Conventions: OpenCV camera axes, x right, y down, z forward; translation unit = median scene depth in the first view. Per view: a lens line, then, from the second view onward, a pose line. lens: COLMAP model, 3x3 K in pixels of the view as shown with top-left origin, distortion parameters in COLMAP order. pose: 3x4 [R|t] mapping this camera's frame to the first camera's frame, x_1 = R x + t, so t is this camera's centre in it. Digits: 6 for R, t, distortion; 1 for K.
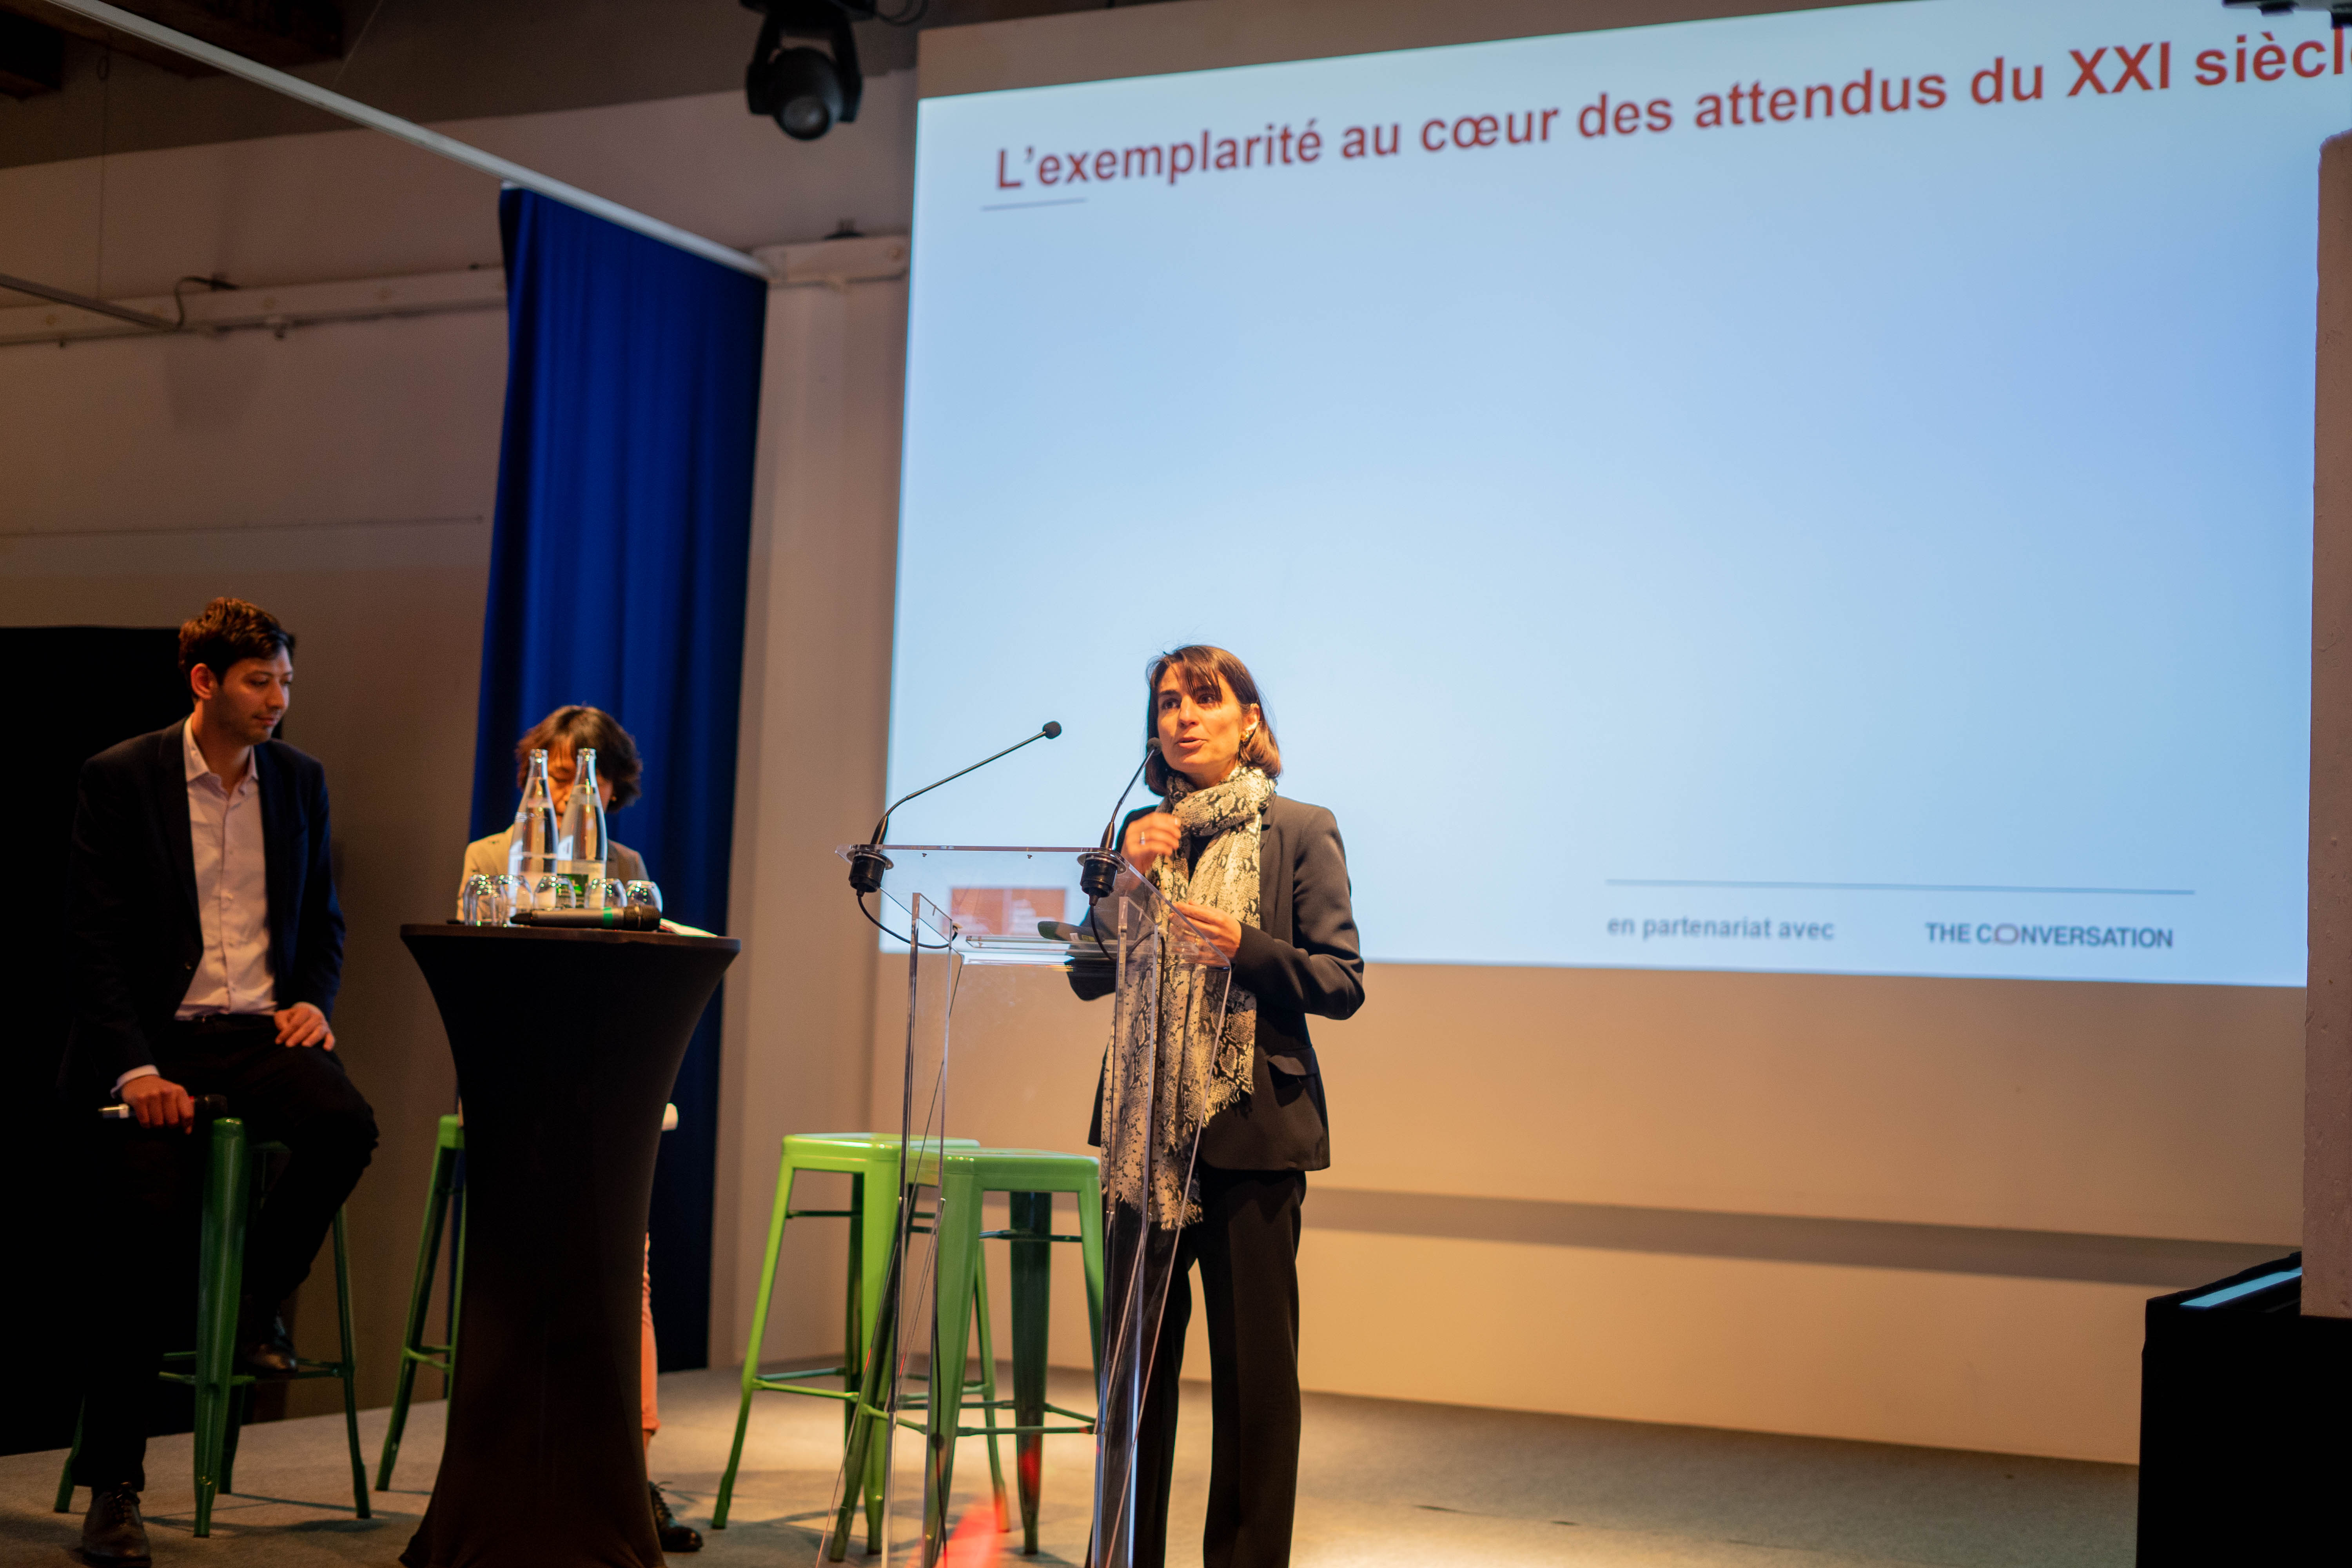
lens RADIAL K [[3593.1, 0, 1176.0], [0, 3593.1, 784.0], [0, 0, 1]] dist [-0.024828, 0.060628]
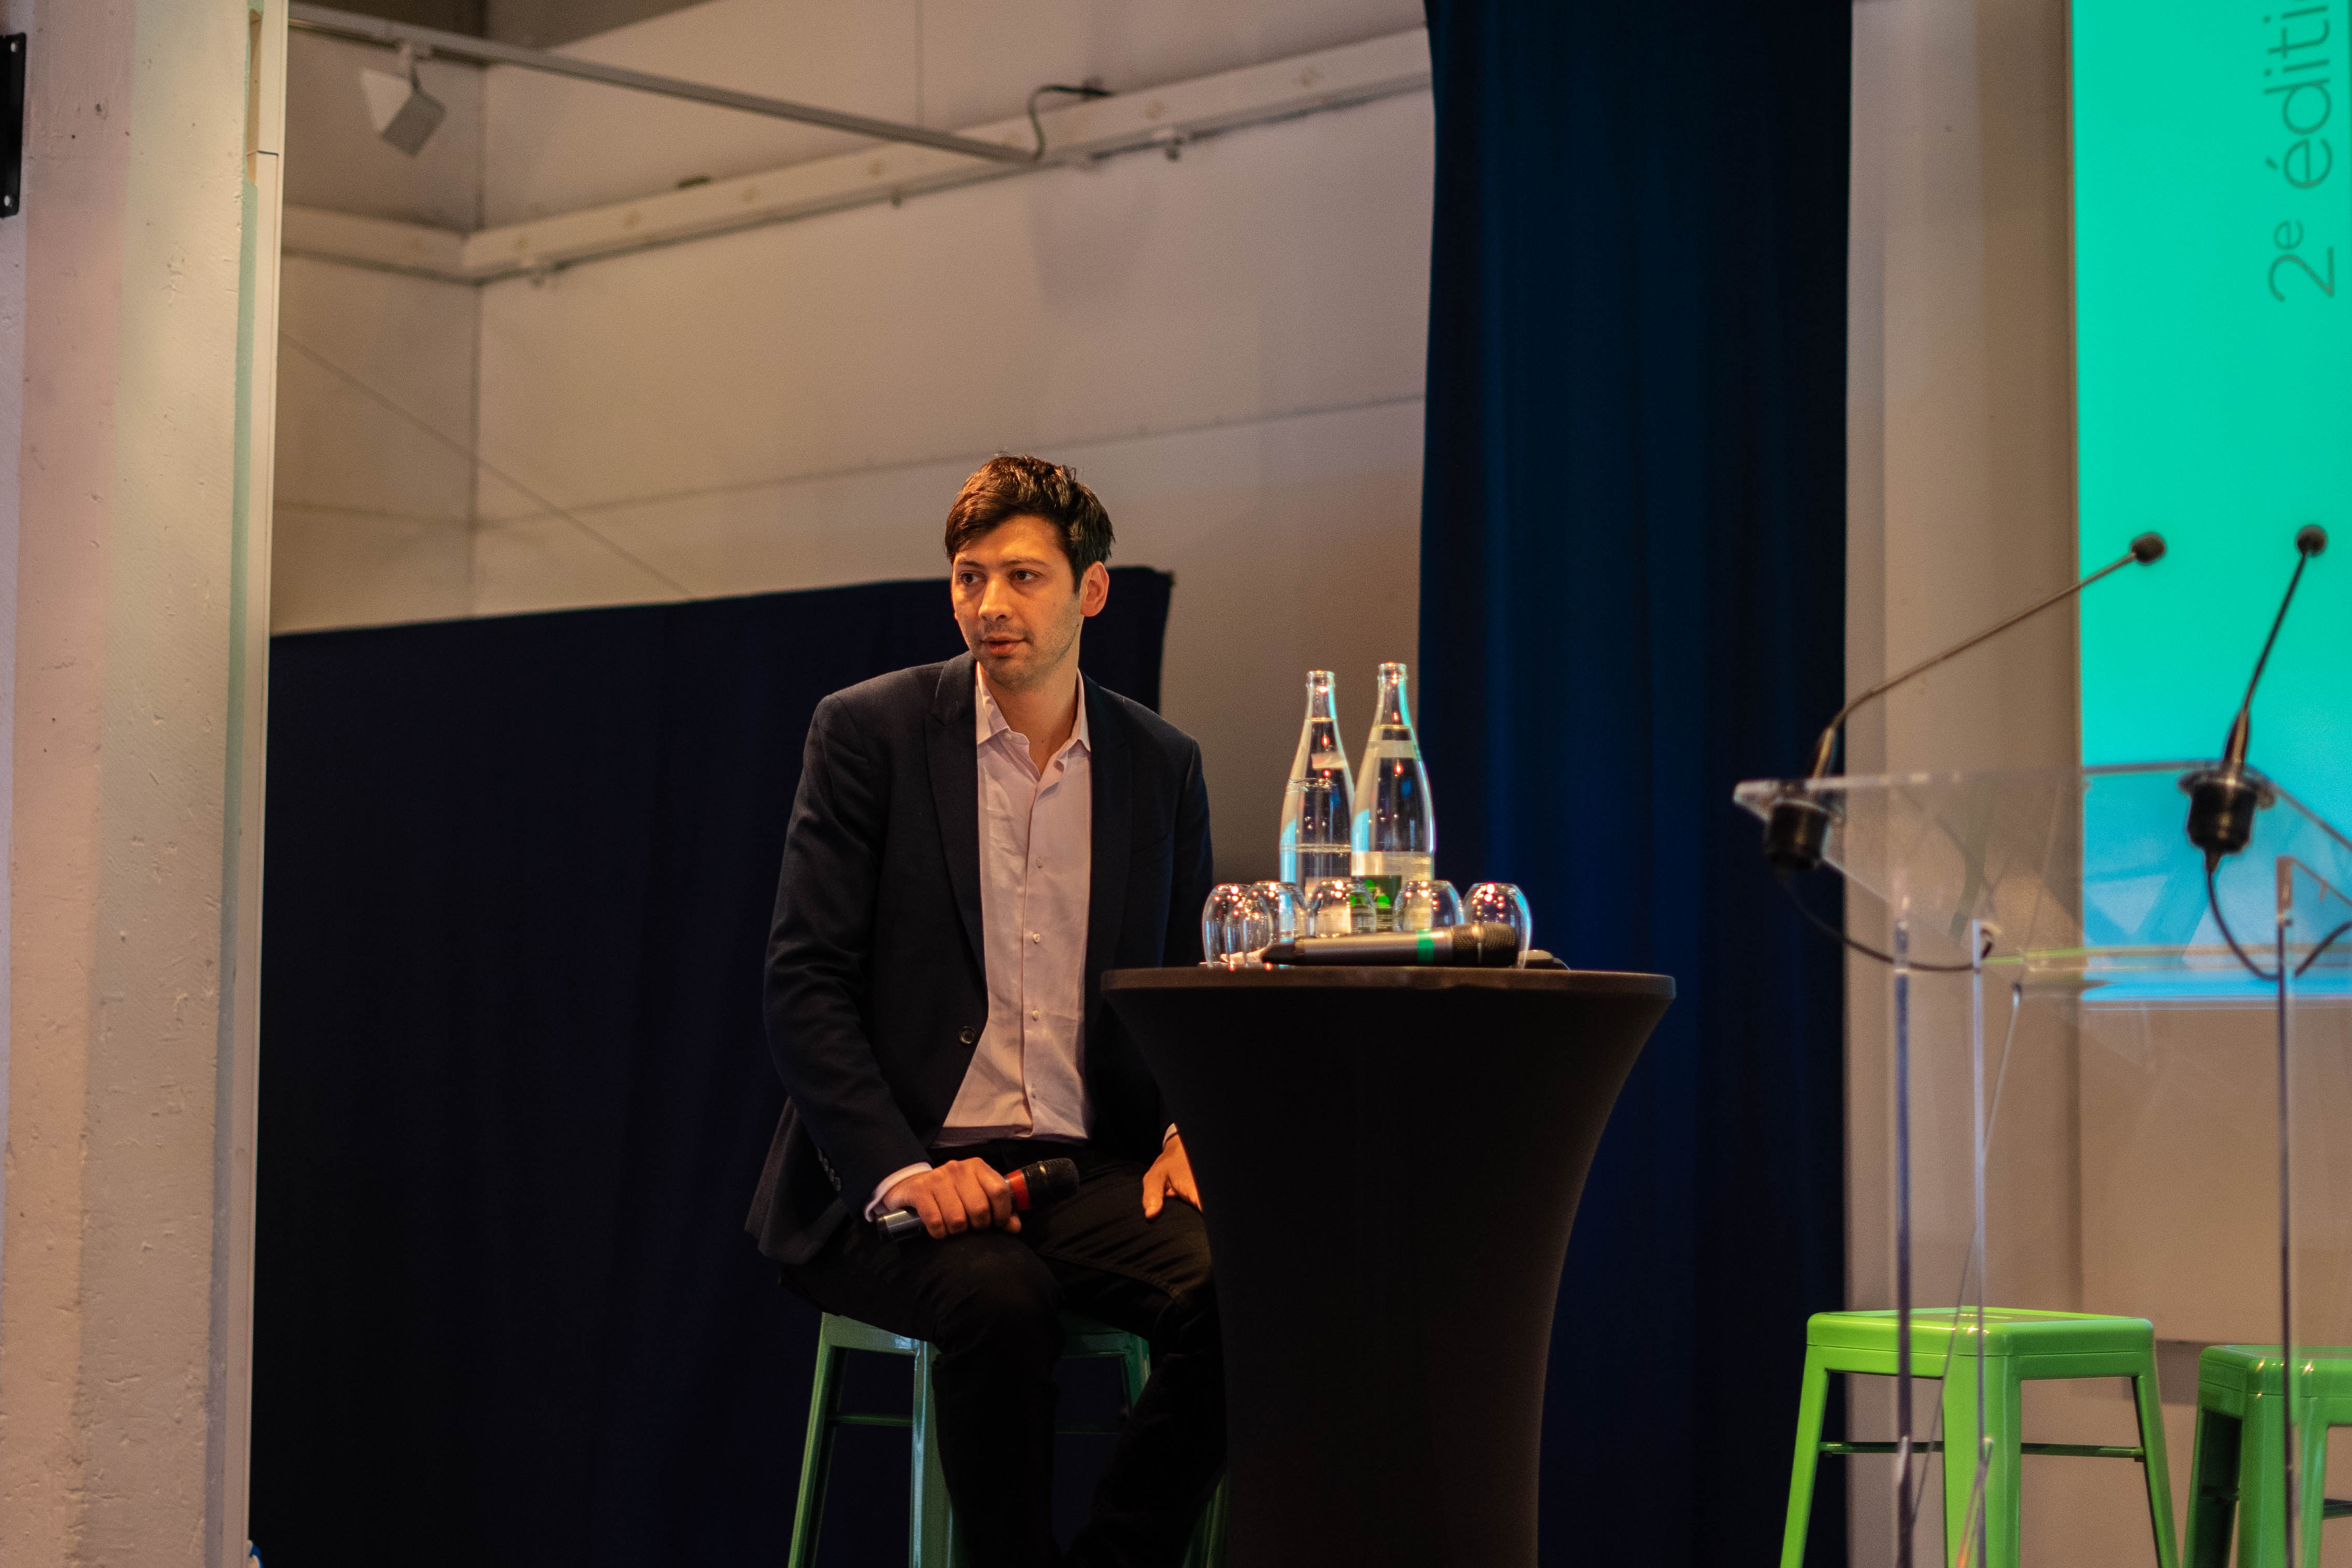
lens RADIAL K [[4565.6, 0, 1040.6], [0, 4565.6, 780.9], [0, 0, 1]] dist [0.000923, 0.037043]
pose [[0.940663, -0.051655, -0.335388, 0.023083], [0.048422, 0.998665, -0.018000, 0.014953], [0.335870, 0.000691, 0.941908, 0.206600]]
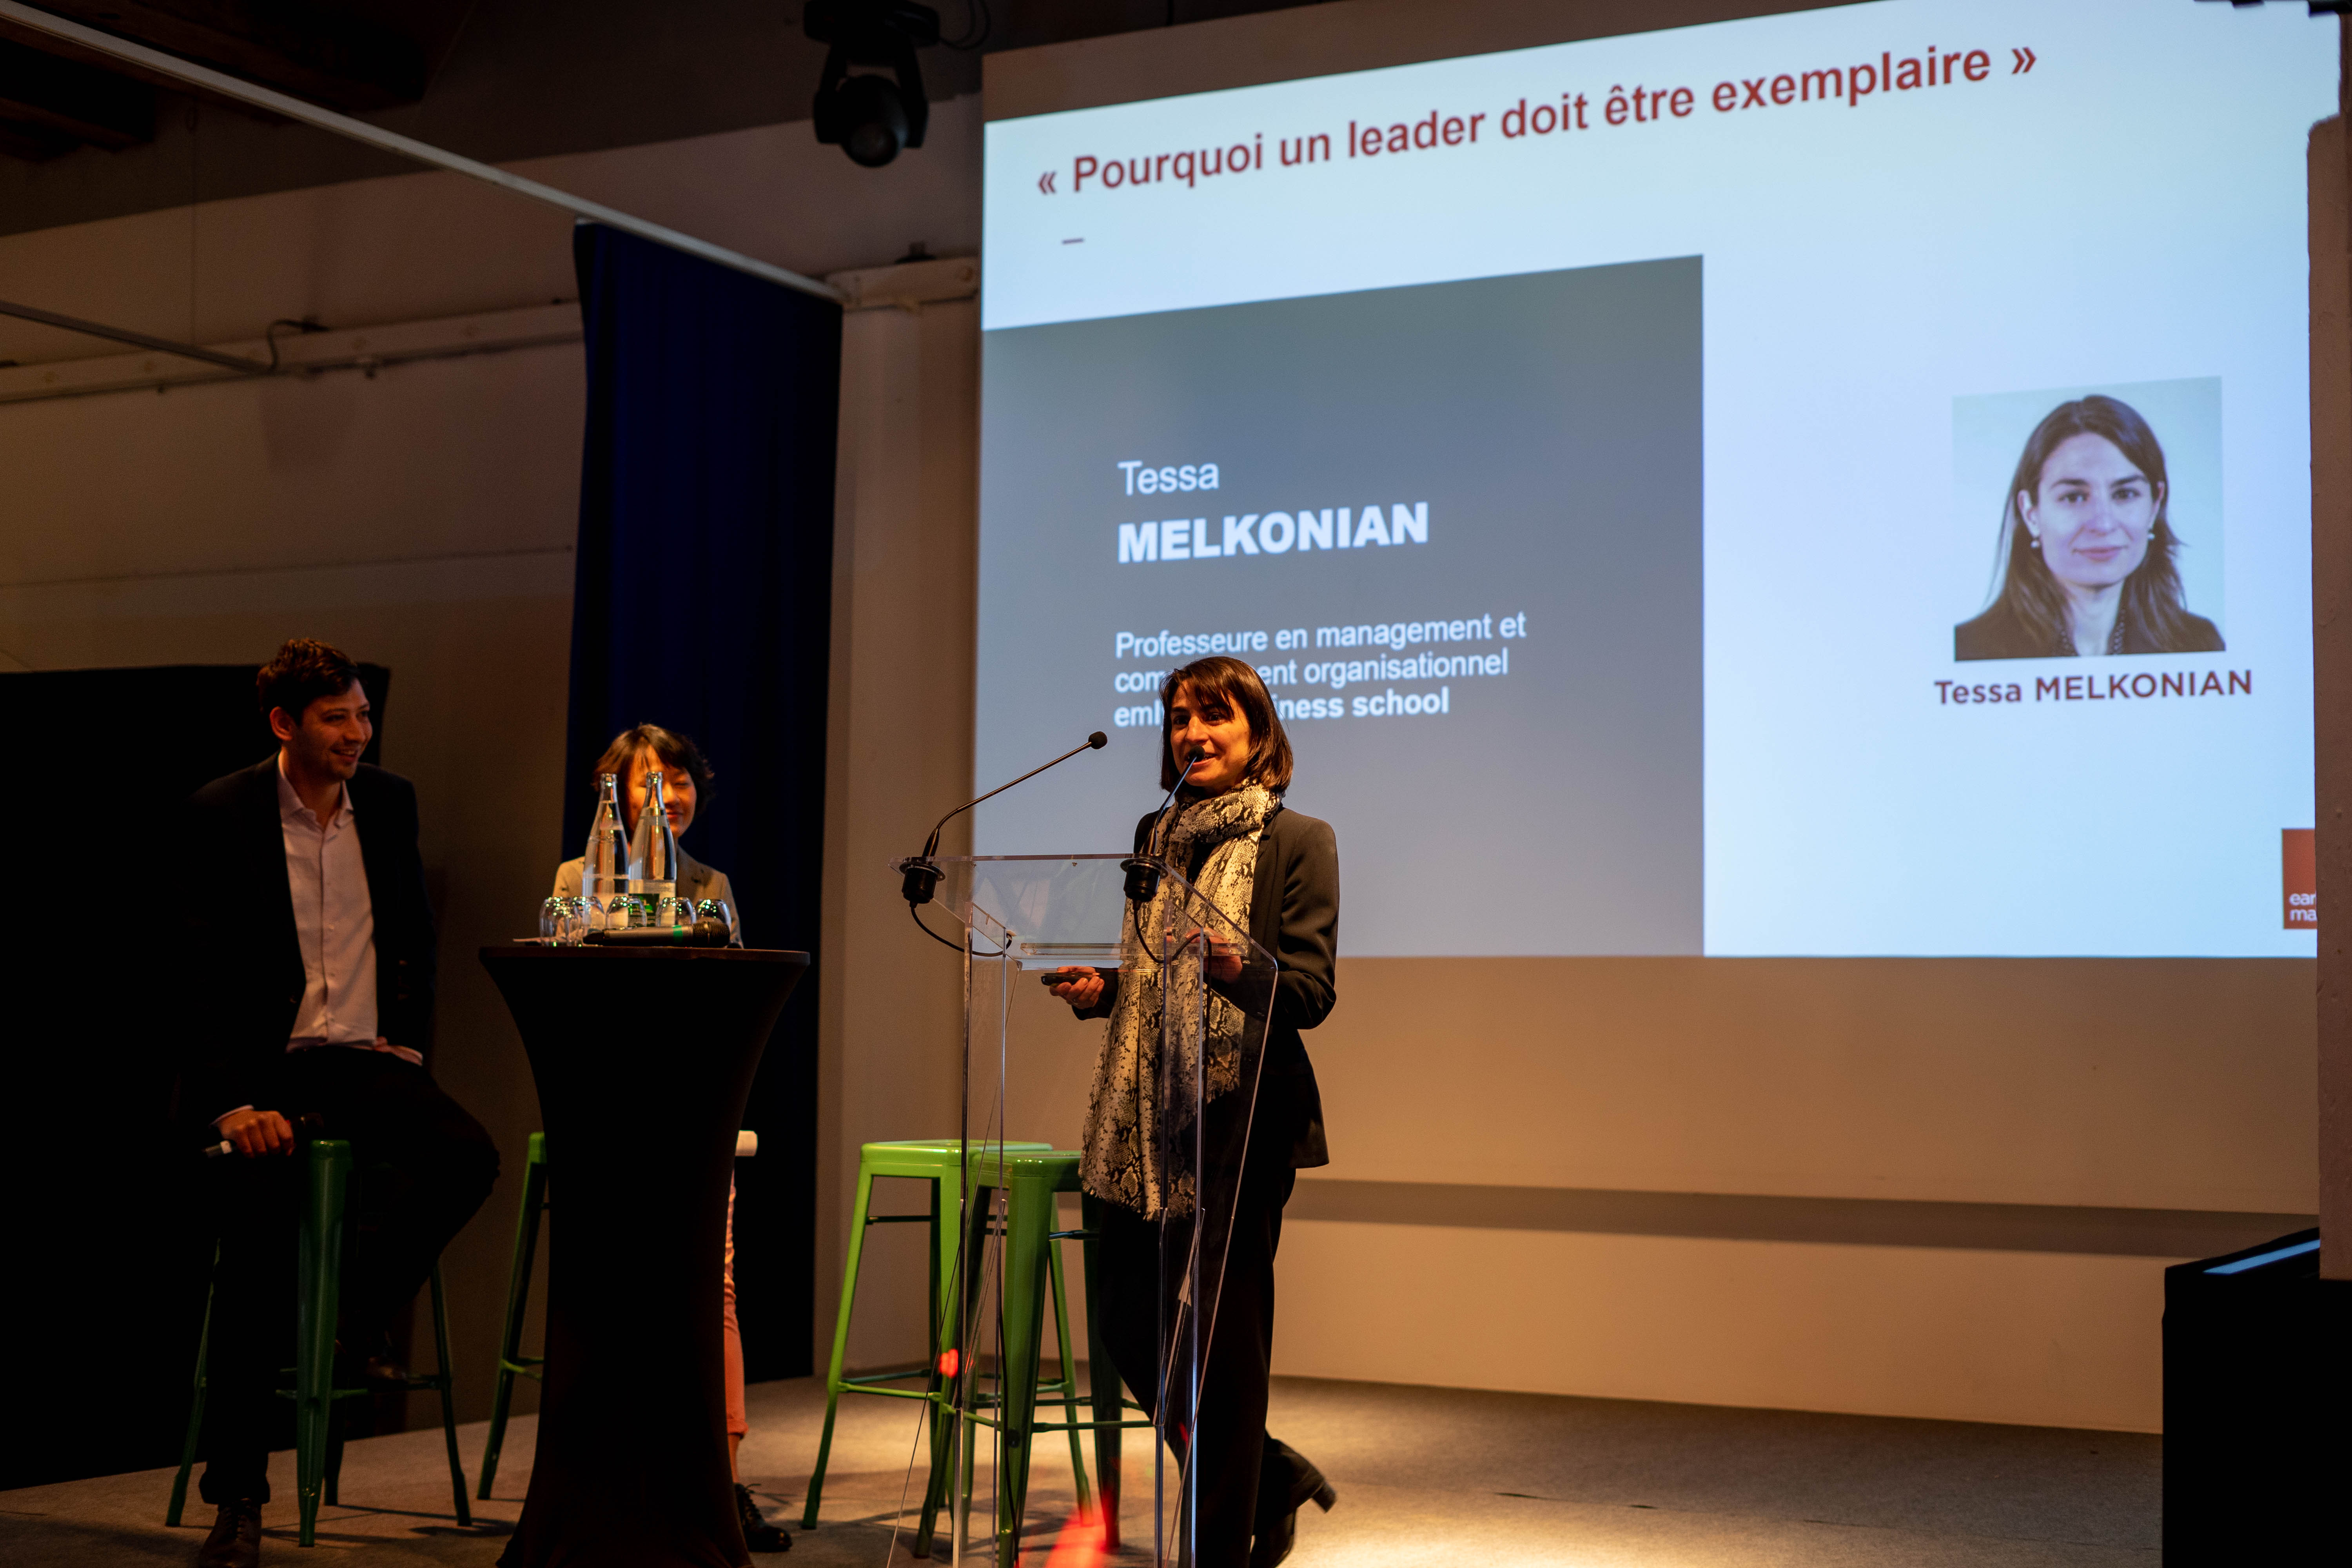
lens RADIAL K [[3593.1, 0, 1176.0], [0, 3593.1, 784.0], [0, 0, 1]] dist [-0.024828, 0.060628]
pose [[0.998957, -0.028839, -0.035413, 0.015813], [0.028784, 0.999584, -0.002080, 0.000164], [0.035458, 0.001059, 0.999371, -0.015963]]
